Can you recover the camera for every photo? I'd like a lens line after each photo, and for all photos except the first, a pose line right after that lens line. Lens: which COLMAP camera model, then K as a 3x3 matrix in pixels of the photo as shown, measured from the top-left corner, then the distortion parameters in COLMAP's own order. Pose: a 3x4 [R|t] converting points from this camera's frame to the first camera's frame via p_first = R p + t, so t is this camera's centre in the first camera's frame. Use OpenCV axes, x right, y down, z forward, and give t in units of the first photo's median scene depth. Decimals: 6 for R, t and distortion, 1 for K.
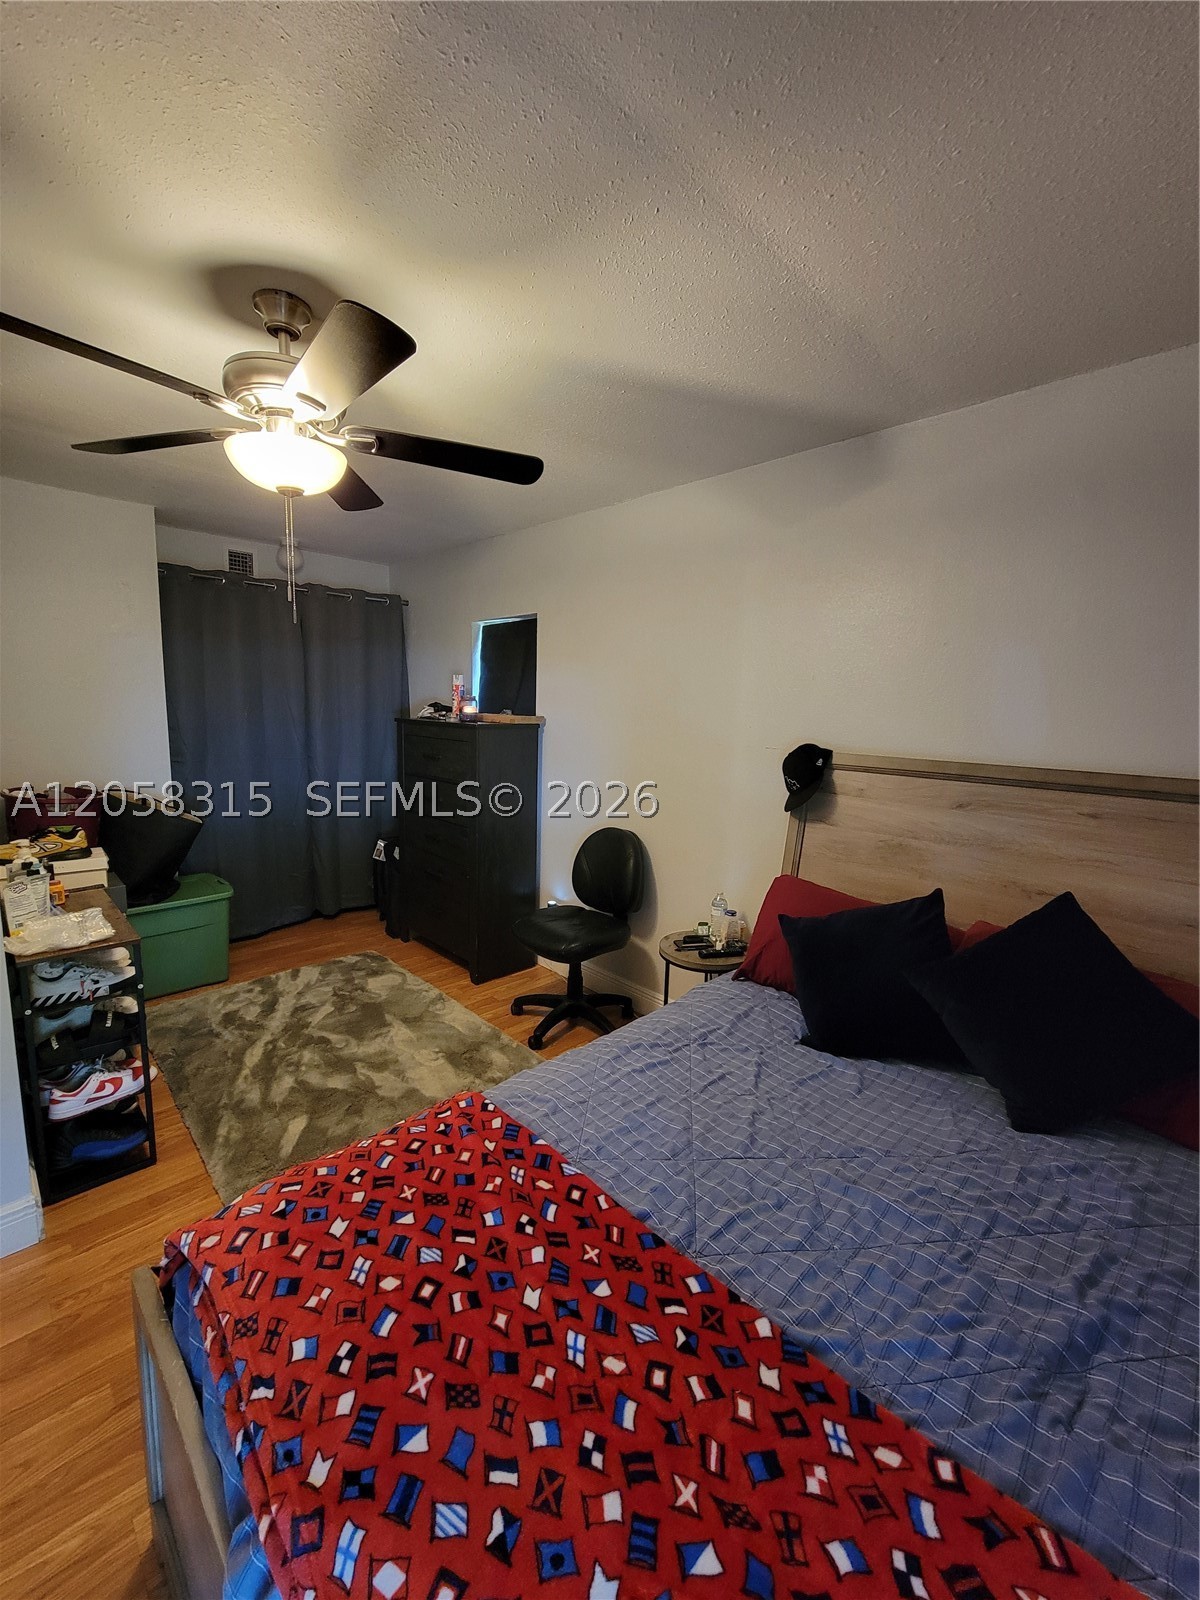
lens RADIAL K [[652.6, 0, 592.7], [0, 652.6, 804.0], [0, 0, 1]] dist [0.000410, 0.000091]
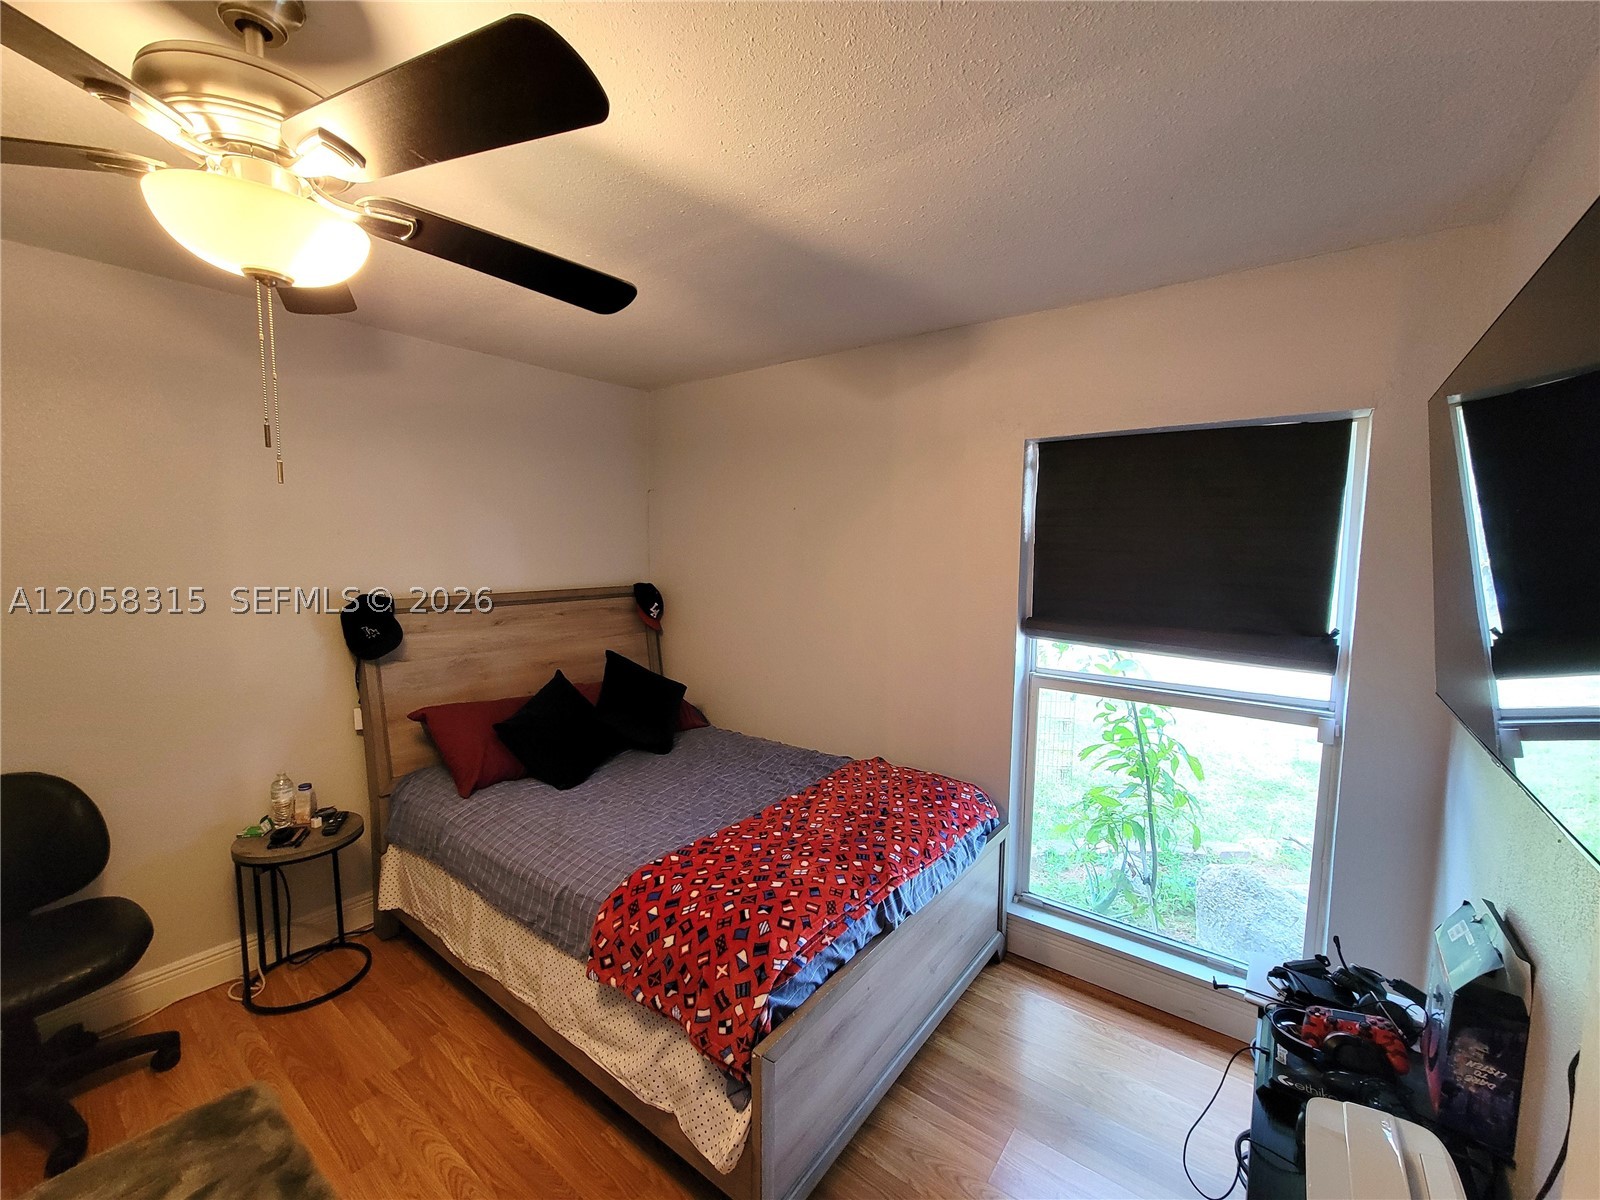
lens RADIAL K [[652.6, 0, 803.4], [0, 652.6, 606.2], [0, 0, 1]] dist [0.000410, 0.000091]
pose [[-0.156715, -0.123691, 0.979868, -1.244418], [0.134334, 0.980237, 0.145222, -0.195921], [-0.978466, 0.154388, -0.137002, 0.654903]]
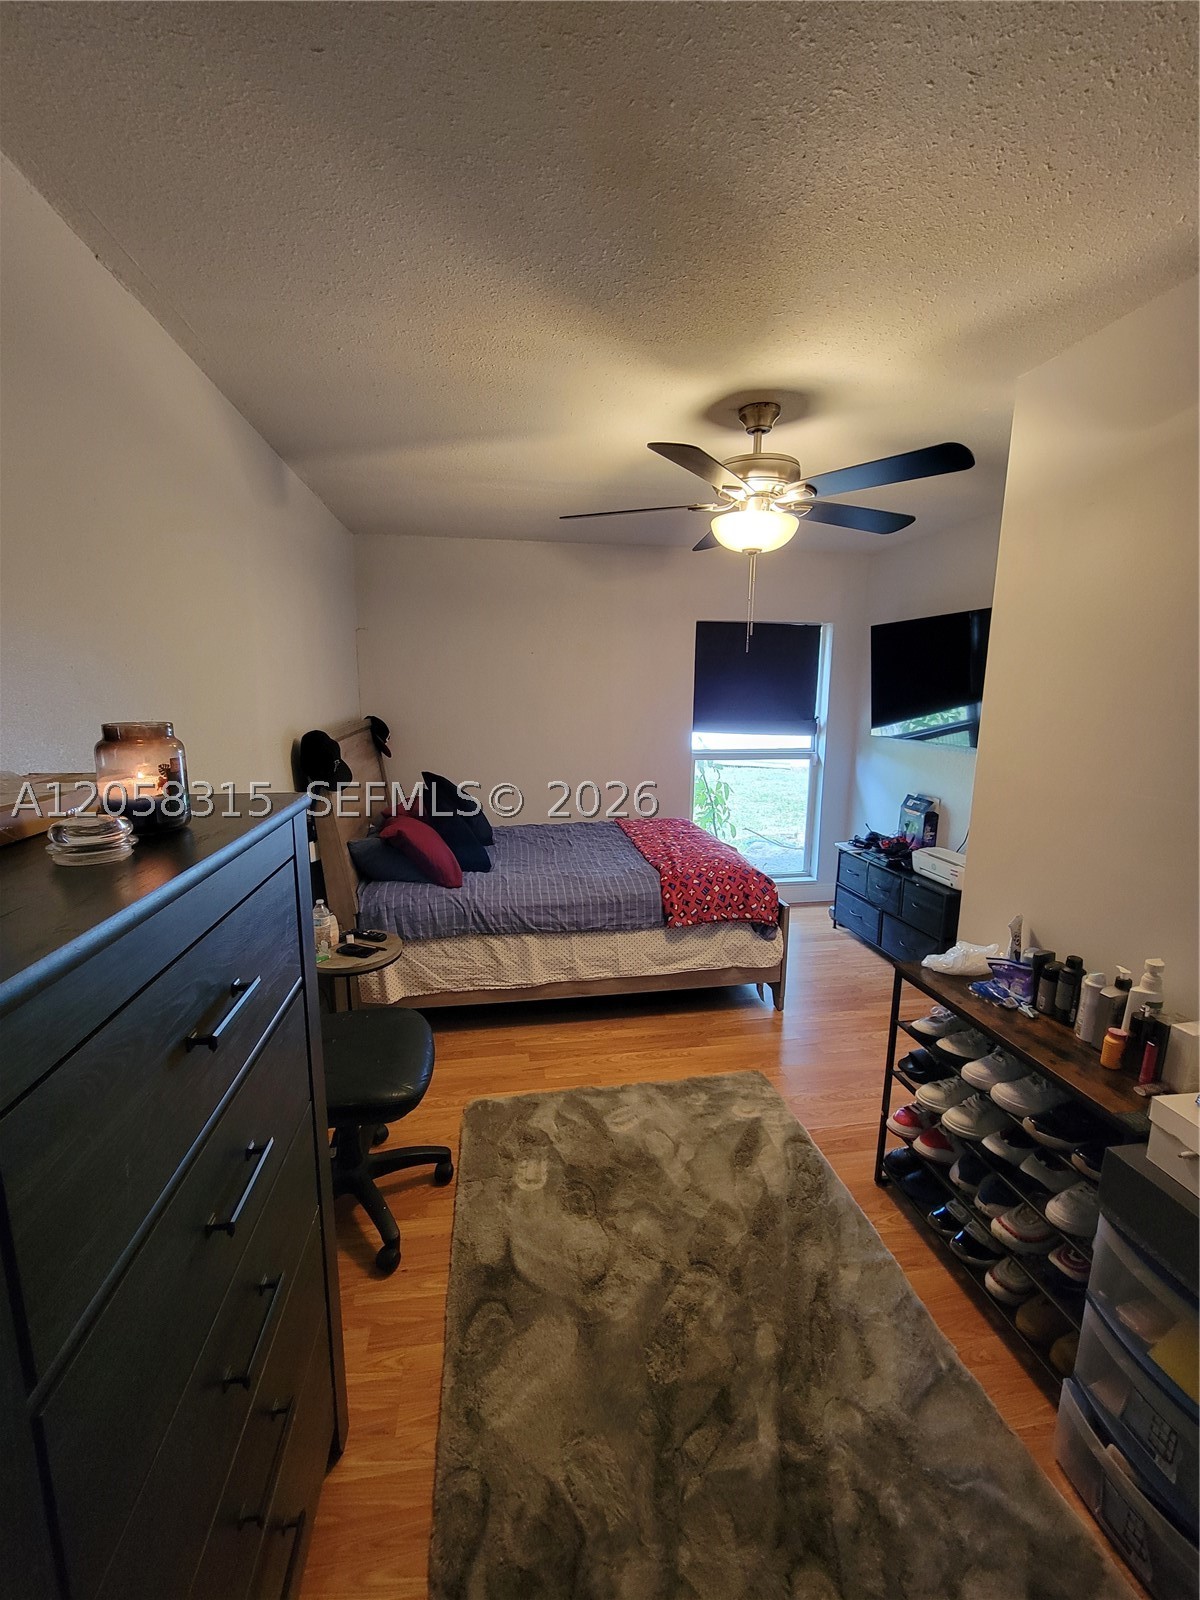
lens RADIAL K [[652.6, 0, 592.7], [0, 652.6, 804.0], [0, 0, 1]] dist [0.000410, 0.000091]
pose [[-0.830032, -0.135450, 0.541019, -1.009110], [0.053629, 0.946181, 0.319163, -0.452466], [-0.555132, 0.293930, -0.778096, 2.438157]]
